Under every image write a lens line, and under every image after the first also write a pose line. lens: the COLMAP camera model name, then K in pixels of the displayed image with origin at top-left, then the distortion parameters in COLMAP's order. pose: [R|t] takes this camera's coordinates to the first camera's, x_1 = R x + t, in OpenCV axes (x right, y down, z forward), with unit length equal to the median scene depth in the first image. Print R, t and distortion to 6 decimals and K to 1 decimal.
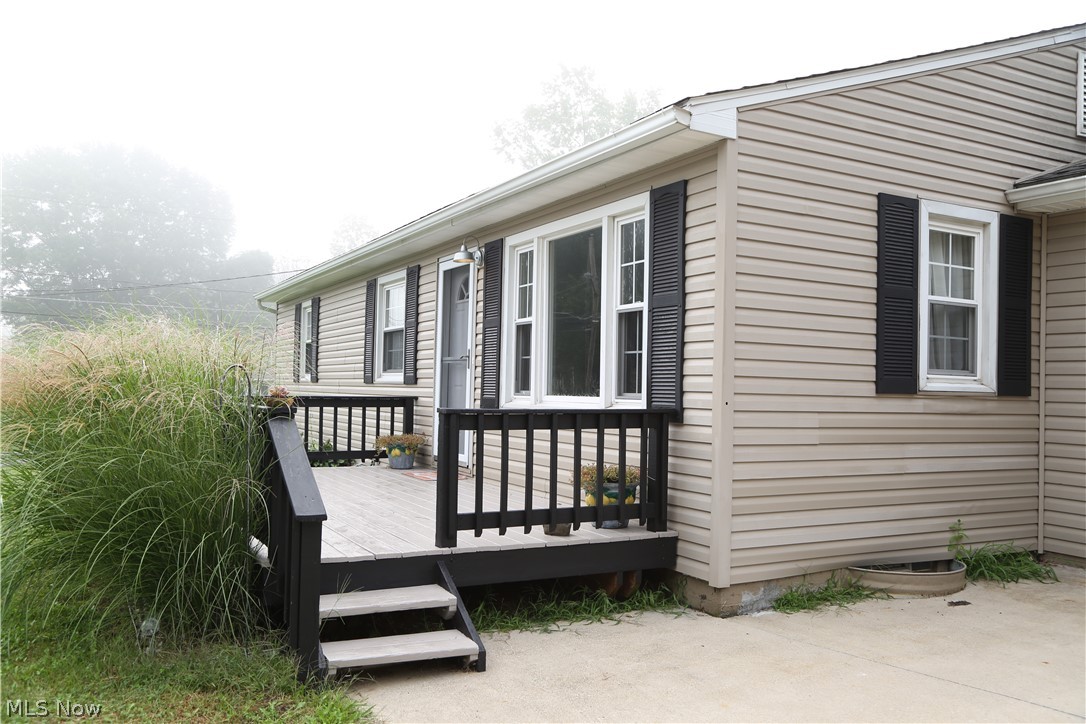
lens RADIAL K [[897.5, 0, 533.3], [0, 897.5, 362.1], [0, 0, 1]] dist [-0.037909, 0.014581]
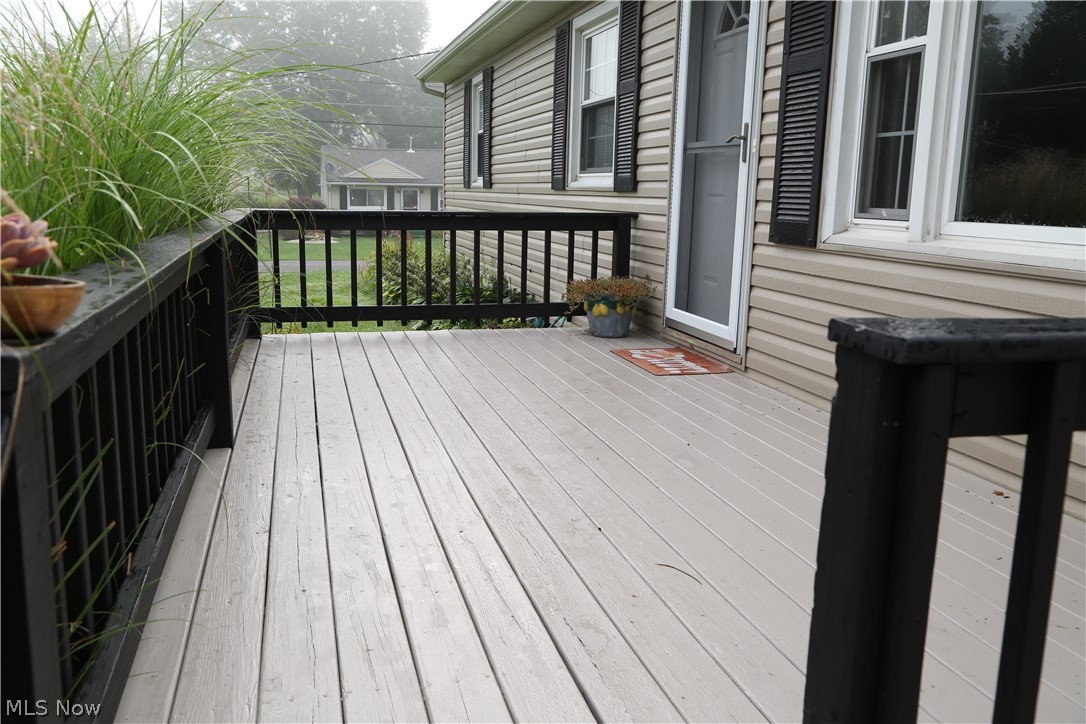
lens RADIAL K [[897.5, 0, 541.8], [0, 897.5, 355.2], [0, 0, 1]] dist [-0.037909, 0.014581]
pose [[0.978006, 0.040698, -0.204568, -0.065688], [0.002081, 0.978826, 0.204683, 0.008994], [0.208566, -0.200607, 0.957213, 0.399830]]
